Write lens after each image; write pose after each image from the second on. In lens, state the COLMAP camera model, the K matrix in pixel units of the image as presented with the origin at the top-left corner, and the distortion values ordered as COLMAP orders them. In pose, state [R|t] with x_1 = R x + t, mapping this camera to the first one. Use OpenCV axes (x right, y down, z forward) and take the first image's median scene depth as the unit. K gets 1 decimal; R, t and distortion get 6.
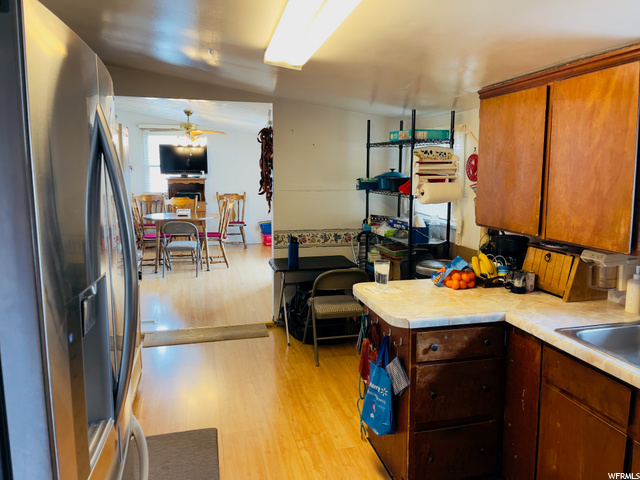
lens RADIAL K [[484.8, 0, 320.0], [0, 484.8, 240.0], [0, 0, 1]] dist [0.057905, -0.075563]
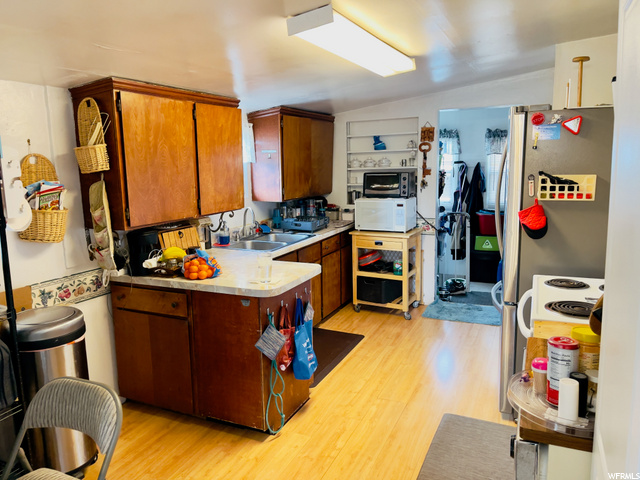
lens RADIAL K [[484.8, 0, 320.0], [0, 484.8, 240.0], [0, 0, 1]] dist [0.057905, -0.075563]
pose [[-0.787426, -0.087396, 0.610182, -0.601143], [0.105439, 0.956212, 0.273023, -0.259713], [-0.607325, 0.279322, -0.743731, 1.718185]]
